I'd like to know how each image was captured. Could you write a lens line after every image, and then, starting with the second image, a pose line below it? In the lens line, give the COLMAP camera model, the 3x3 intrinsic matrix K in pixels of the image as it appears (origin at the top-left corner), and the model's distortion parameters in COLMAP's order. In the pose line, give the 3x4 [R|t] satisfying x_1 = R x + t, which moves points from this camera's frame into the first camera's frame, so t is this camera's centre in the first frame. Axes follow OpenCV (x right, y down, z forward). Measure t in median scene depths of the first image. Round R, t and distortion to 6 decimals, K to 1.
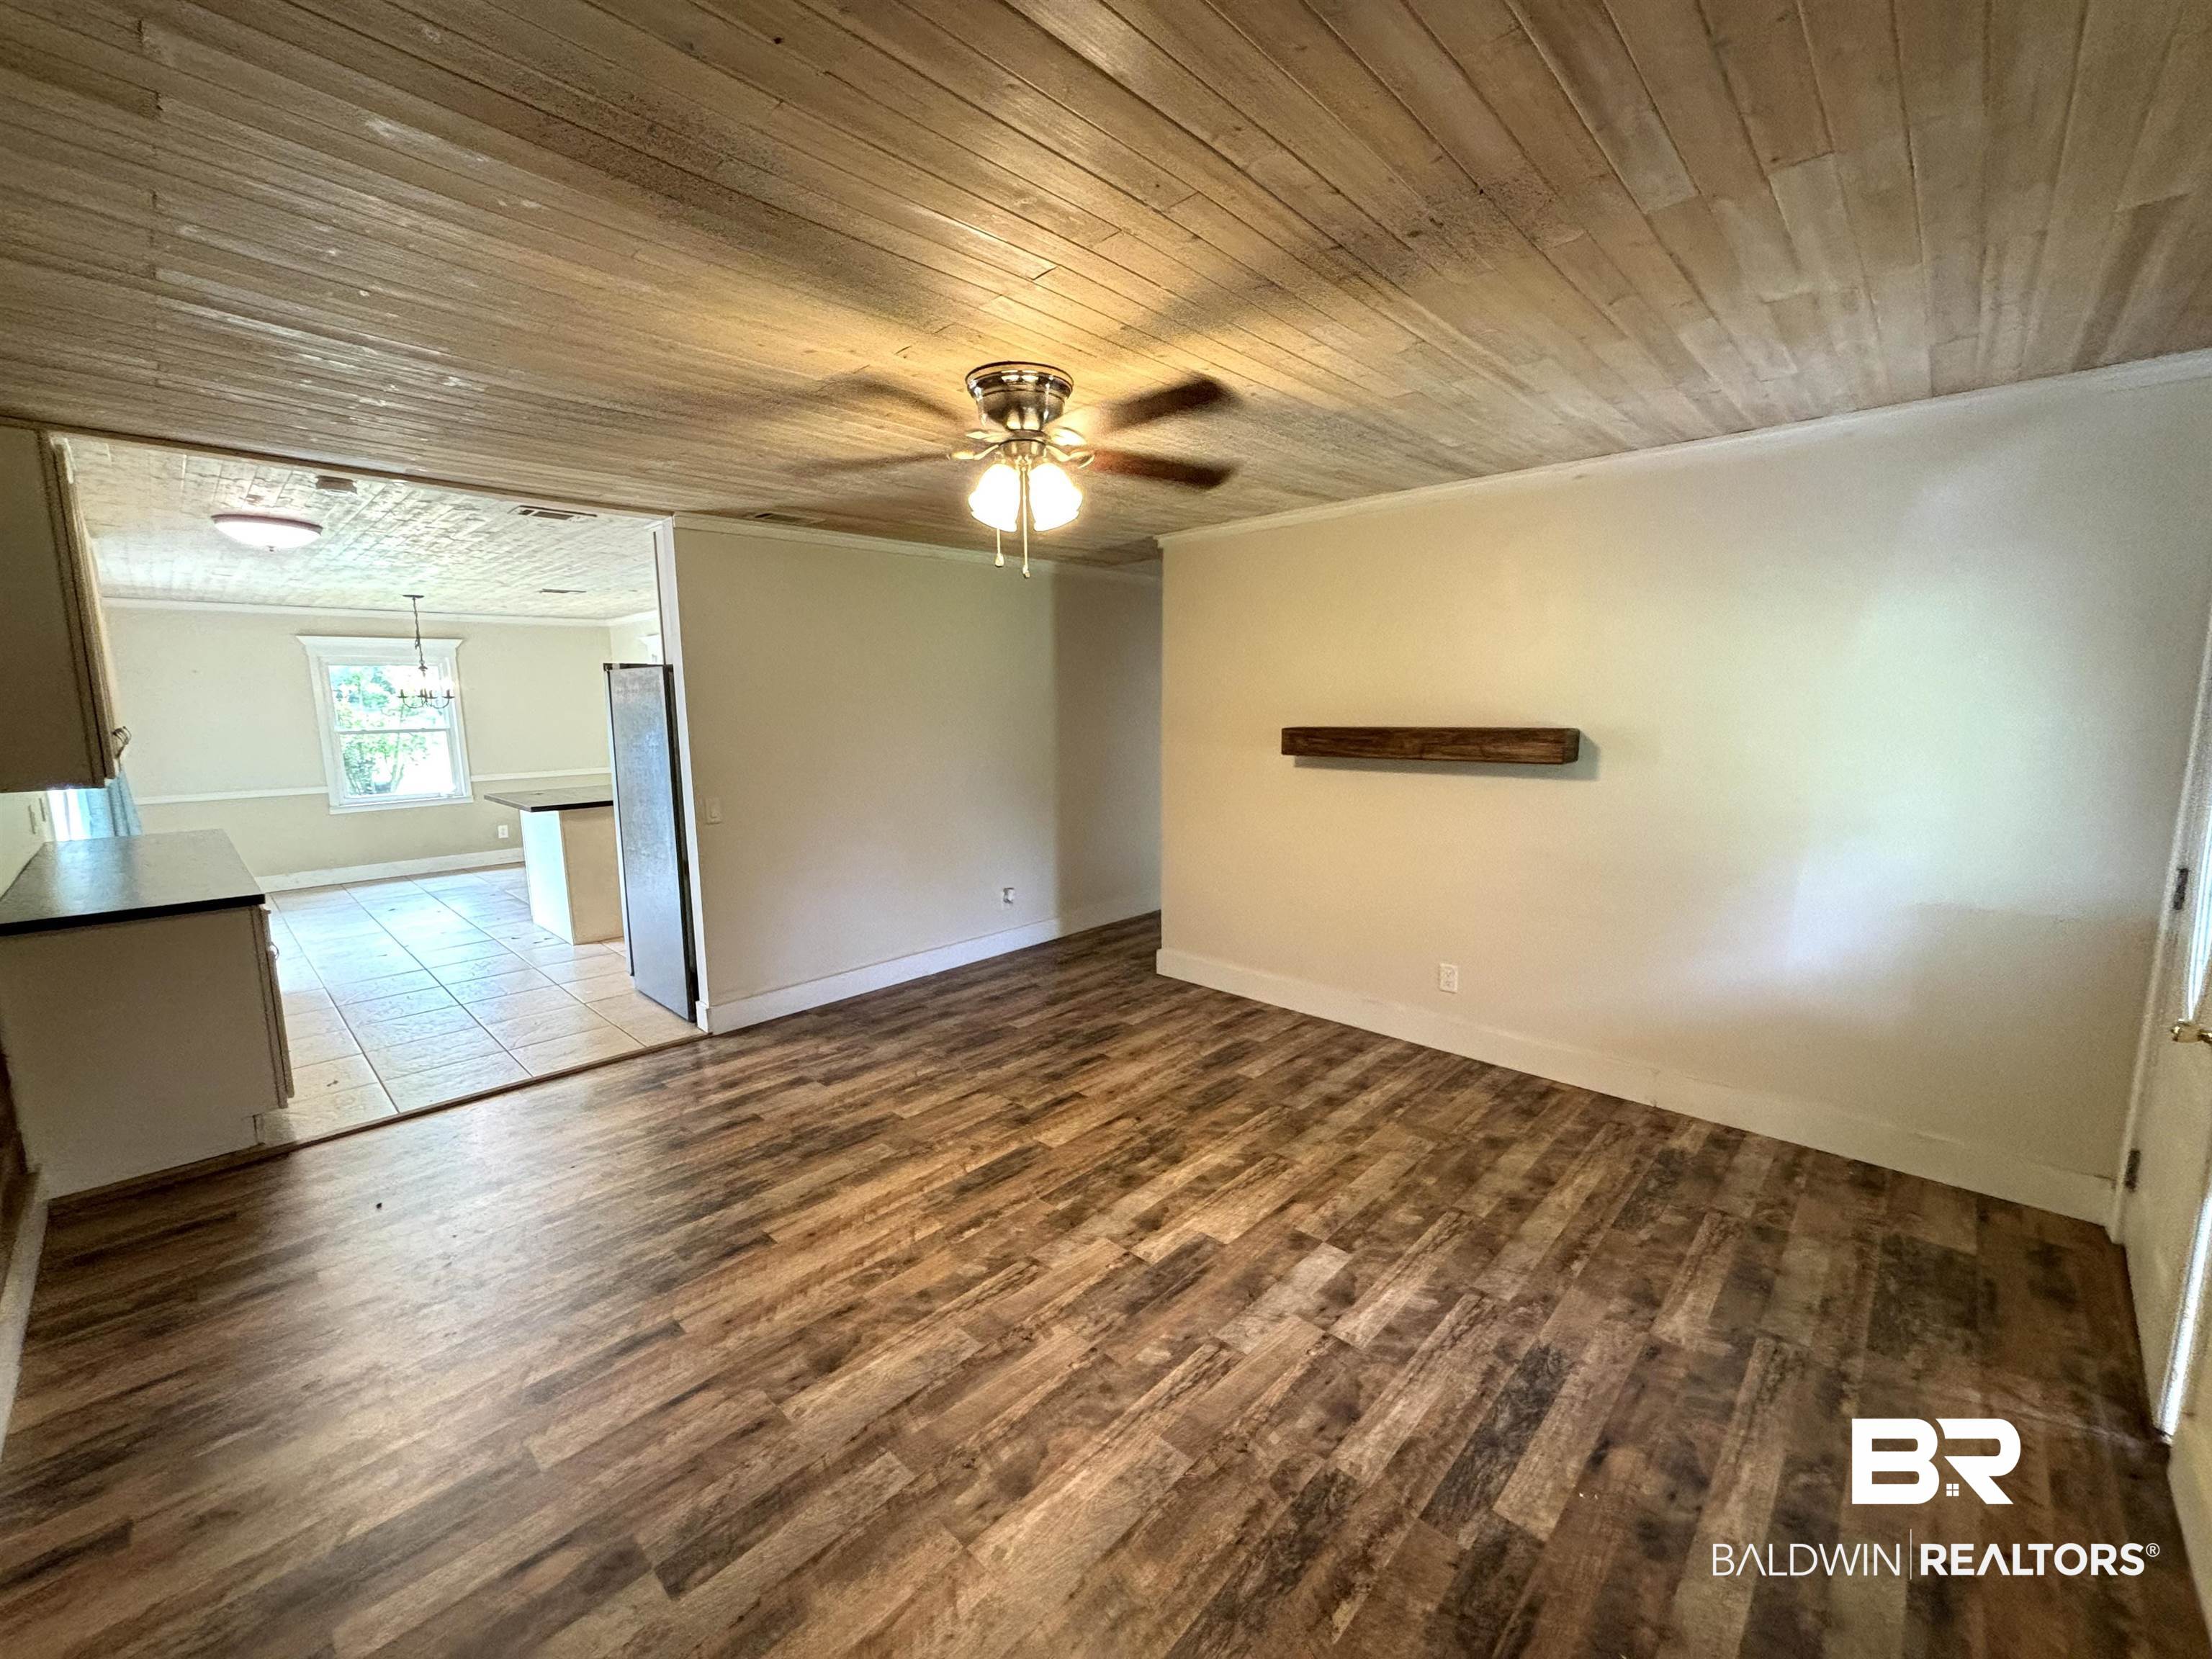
lens RADIAL K [[893.9, 0, 1107.1], [0, 893.9, 825.7], [0, 0, 1]] dist [0.019468, -0.008178]
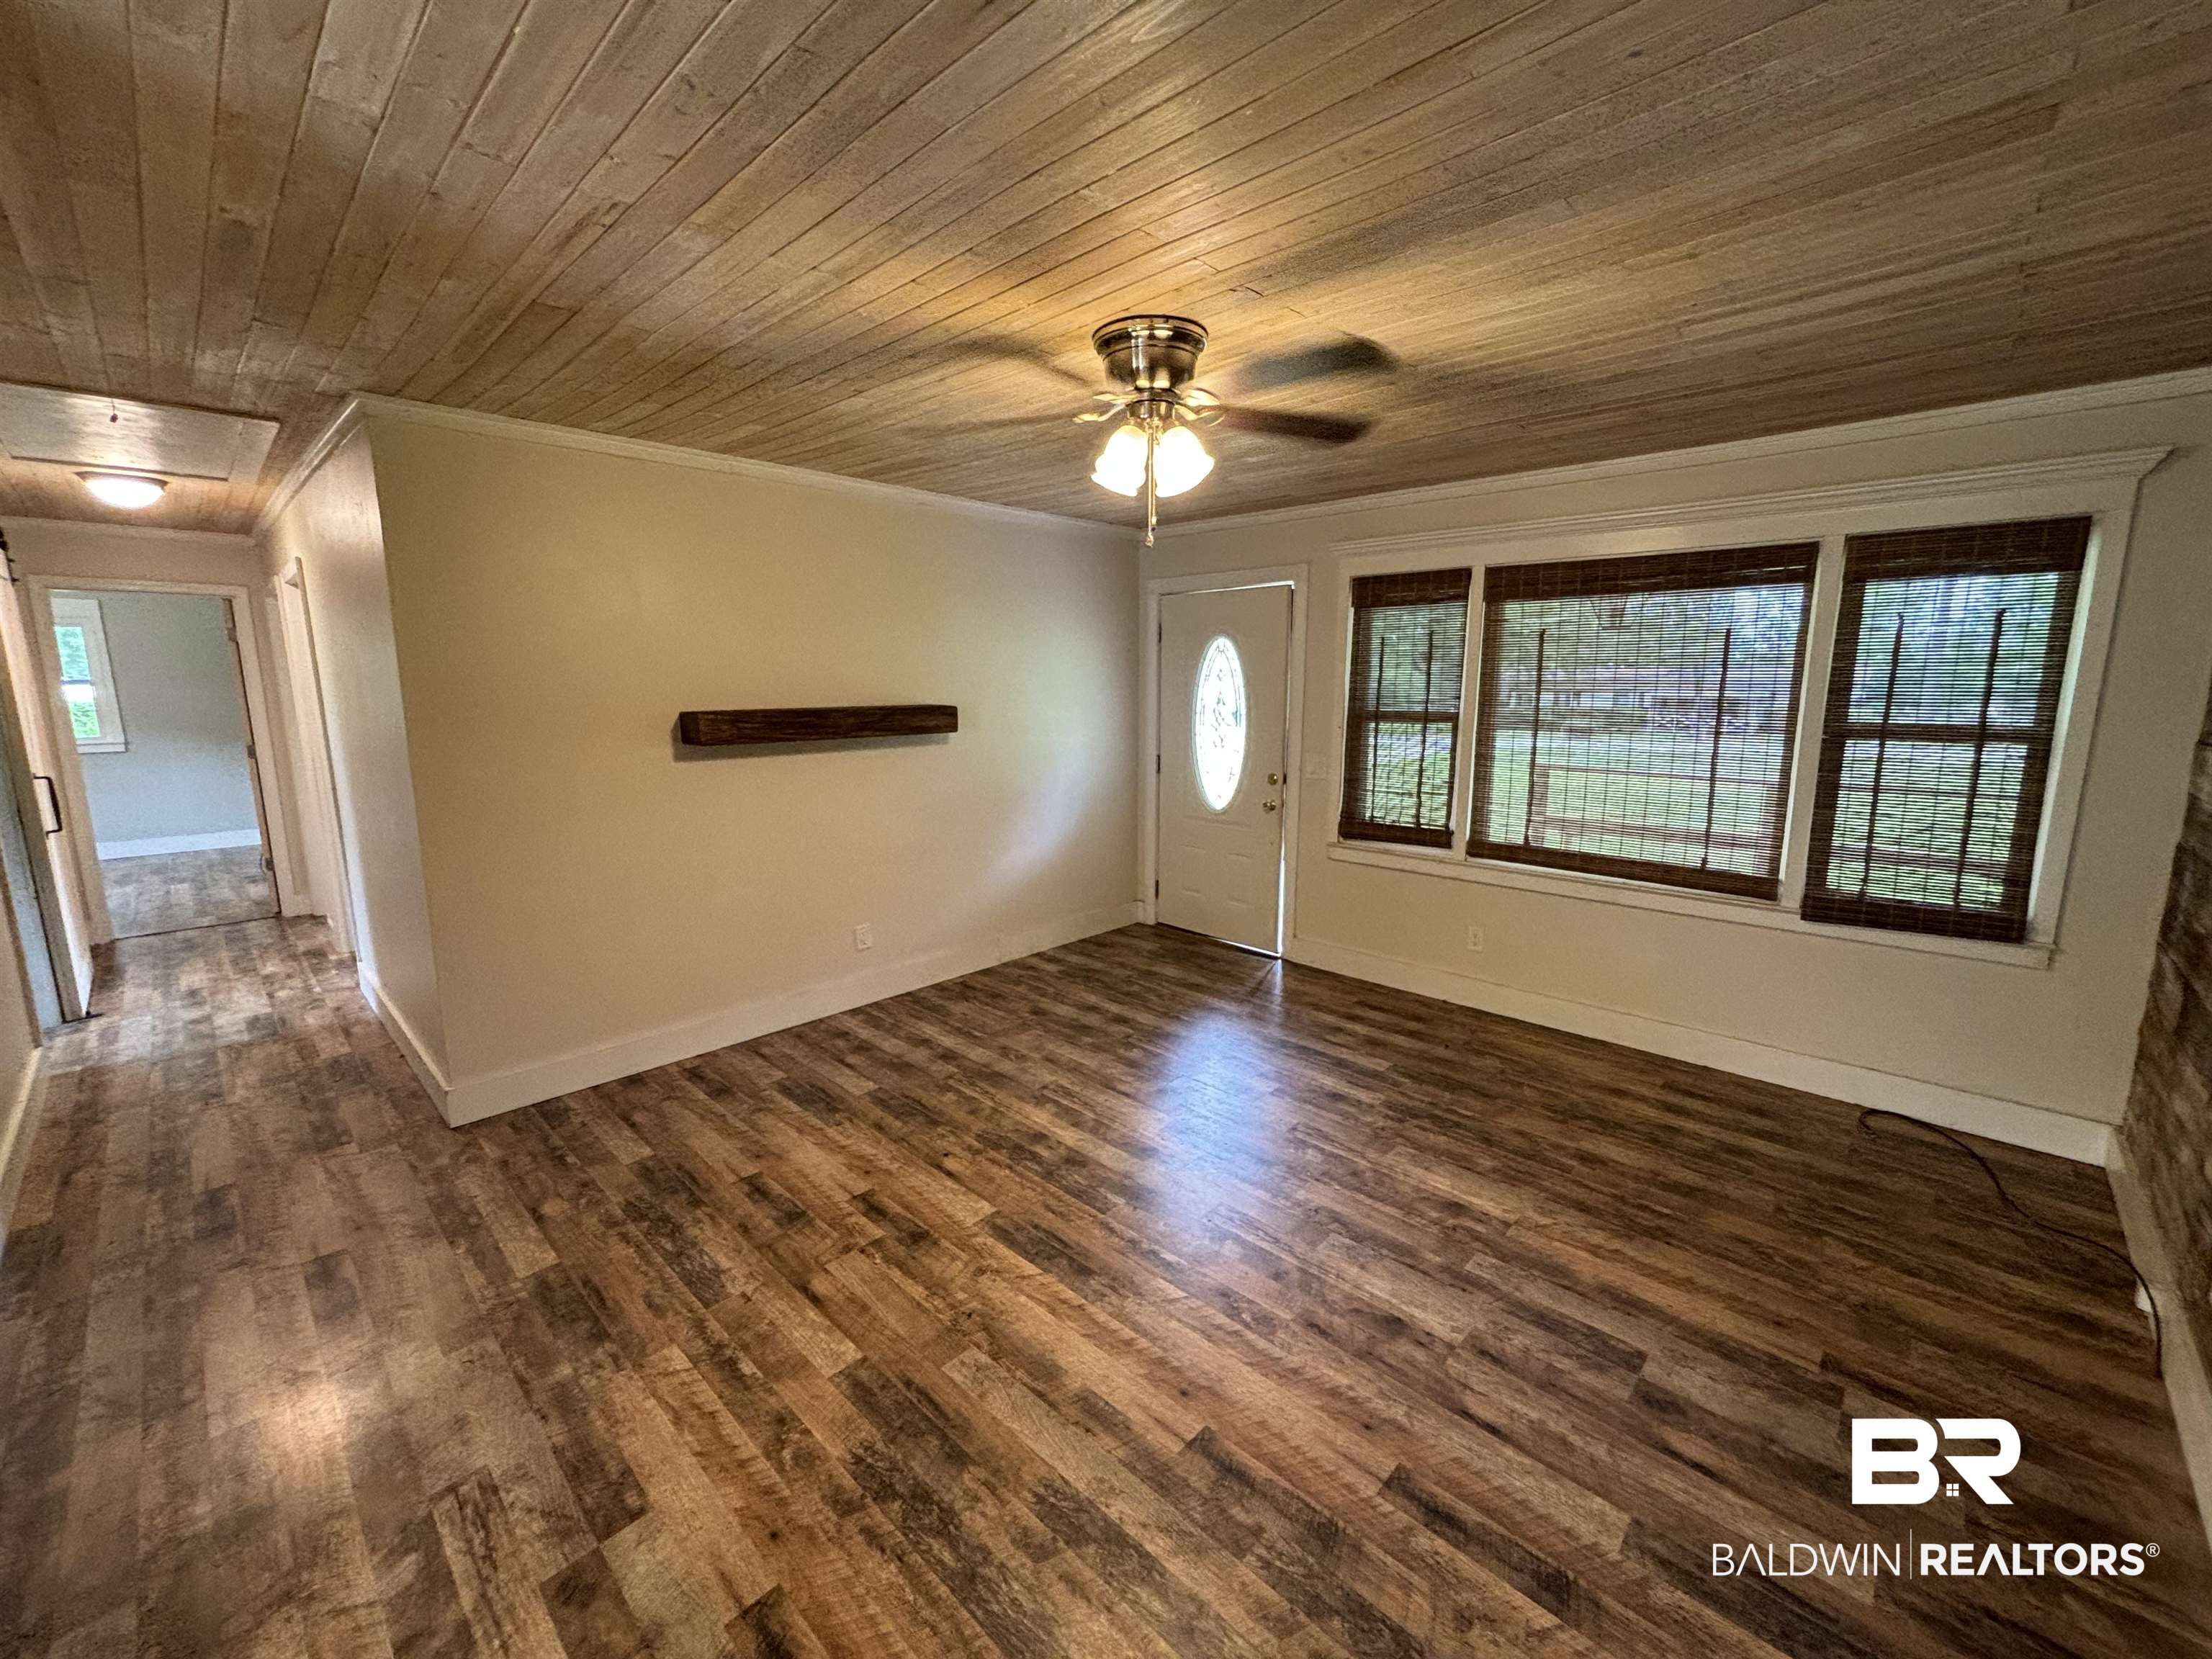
lens RADIAL K [[895.0, 0, 1104.1], [0, 895.0, 826.1], [0, 0, 1]] dist [0.012654, -0.000976]
pose [[0.003438, -0.155924, 0.987763, -0.897601], [0.143060, 0.977685, 0.153835, -0.116449], [-0.989708, 0.140780, 0.025668, 0.887683]]
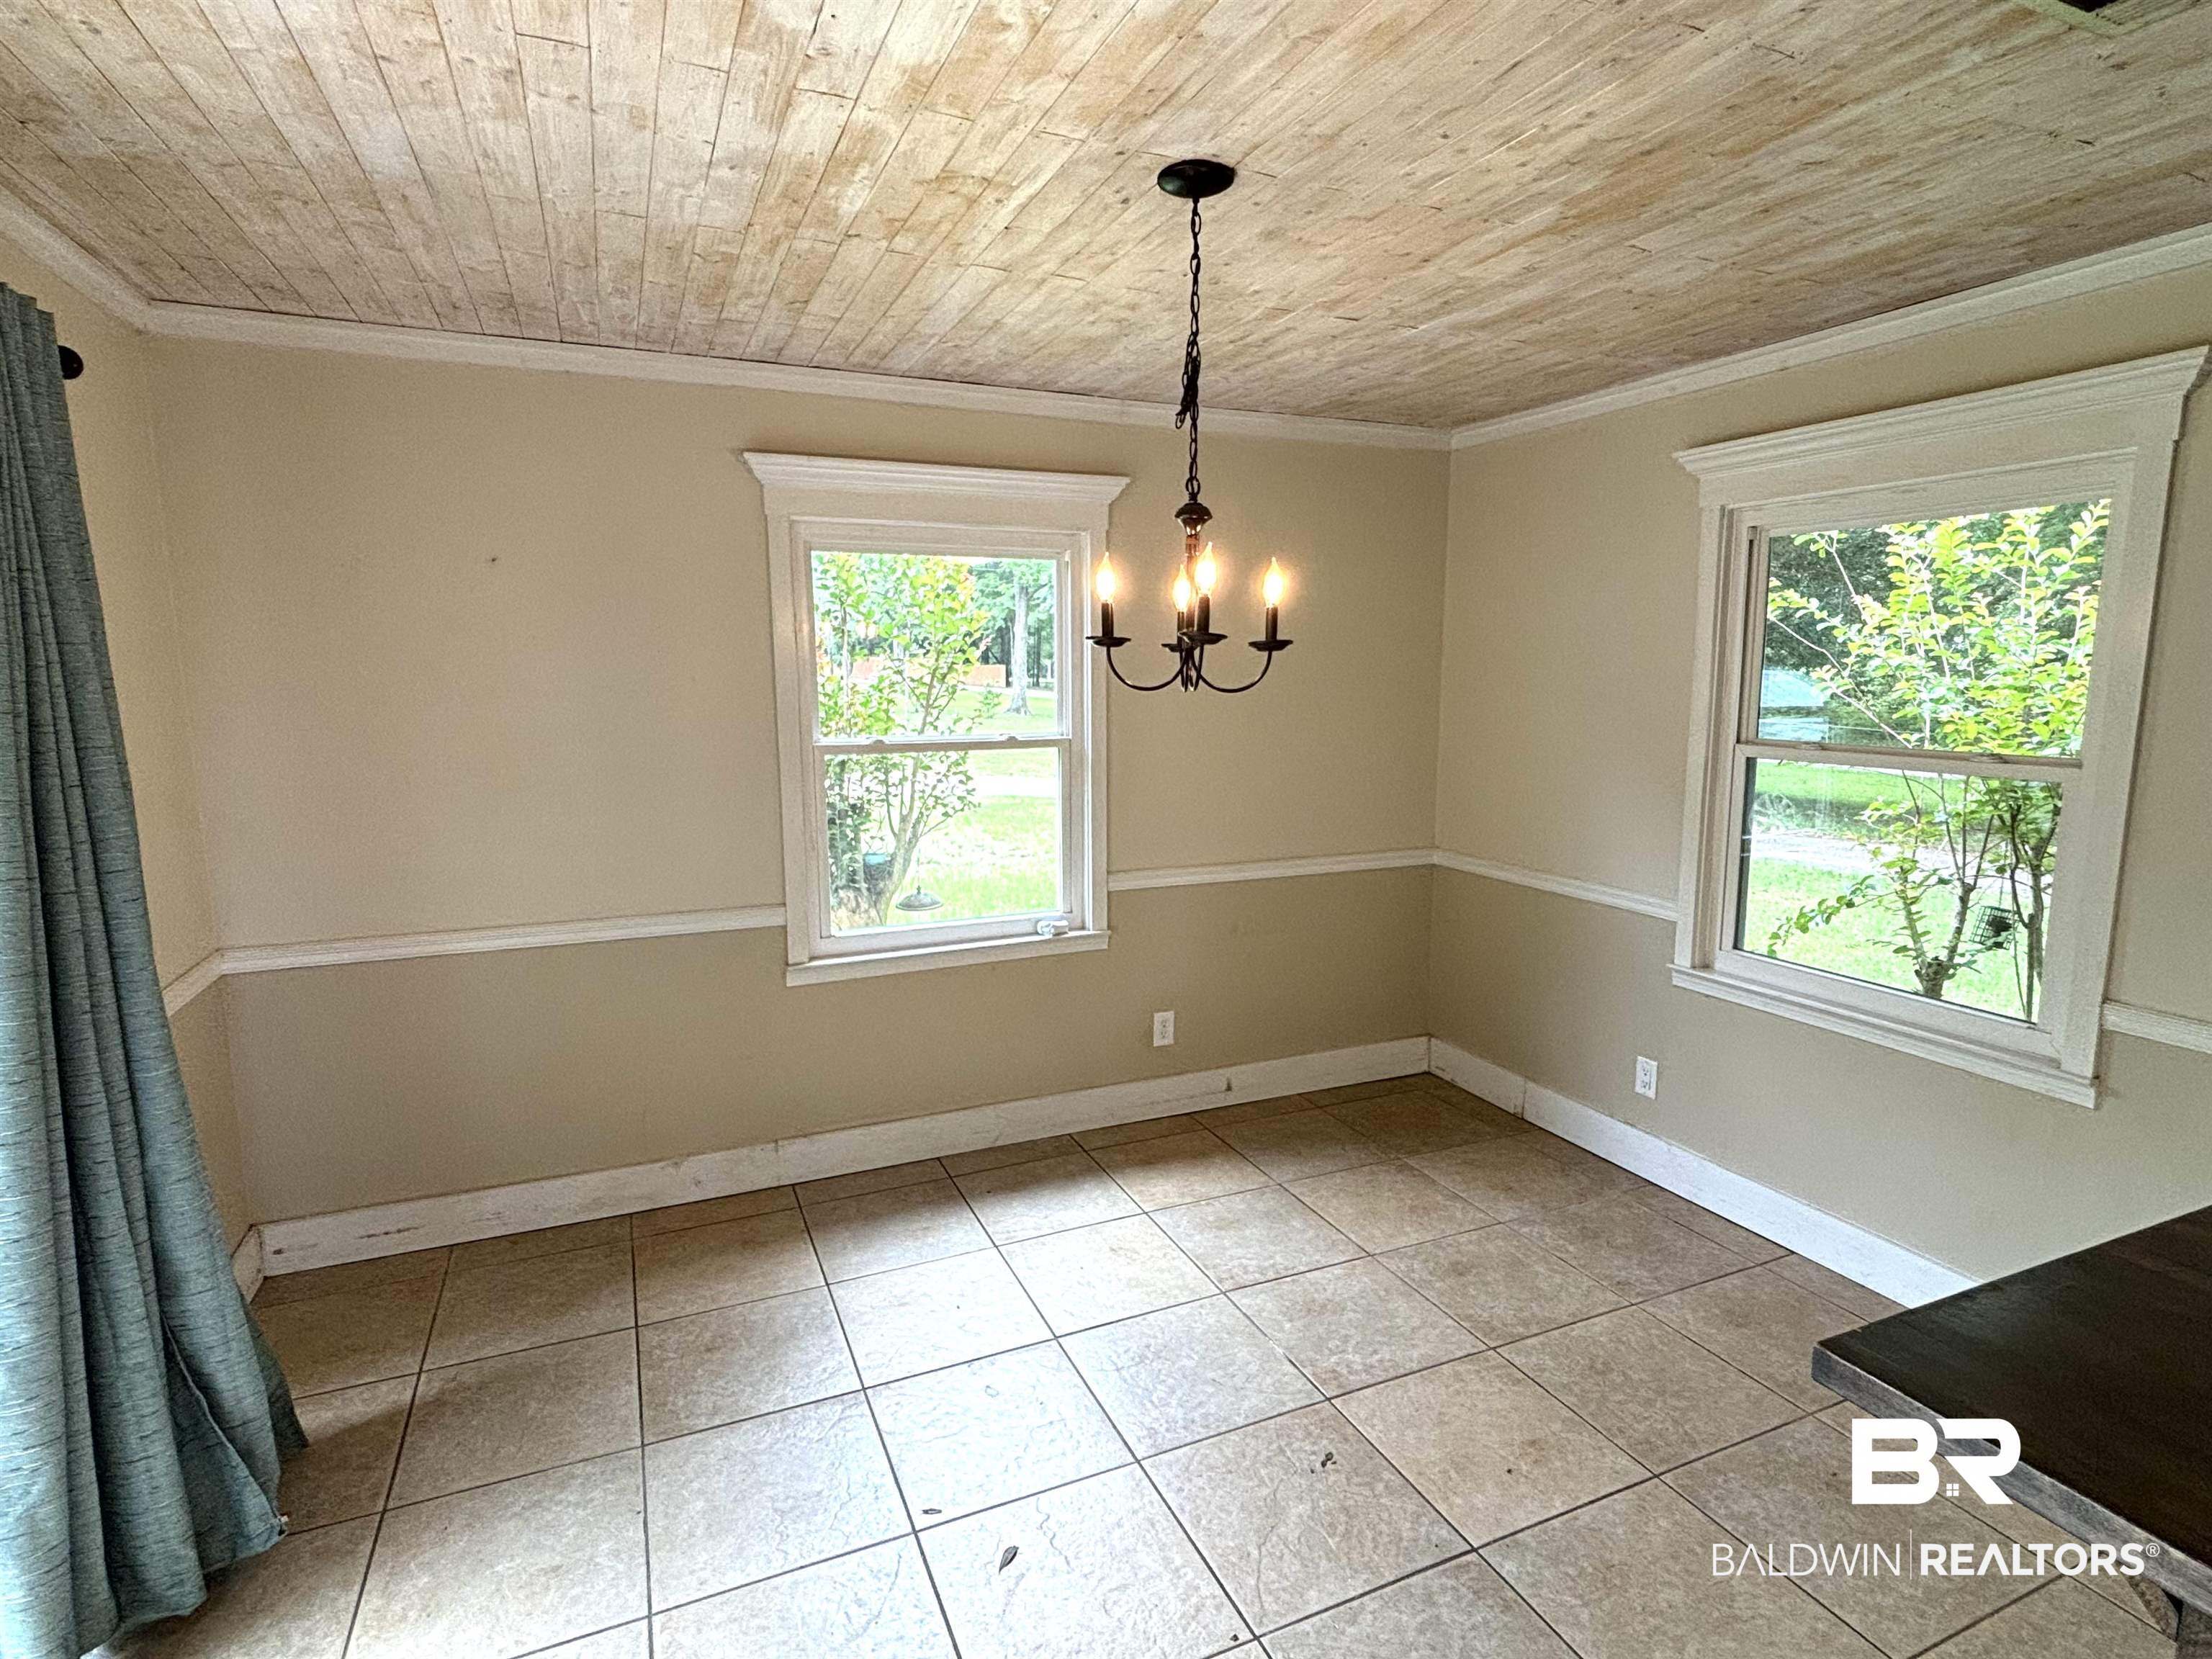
lens RADIAL K [[1132.1, 0, 1109.9], [0, 1132.1, 812.4], [0, 0, 1]] dist [-0.001132, -0.000308]
pose [[0.923249, 0.060331, -0.379435, -1.548105], [-0.064130, 0.997938, 0.002631, -0.230787], [0.378812, 0.021905, 0.925215, 1.702748]]
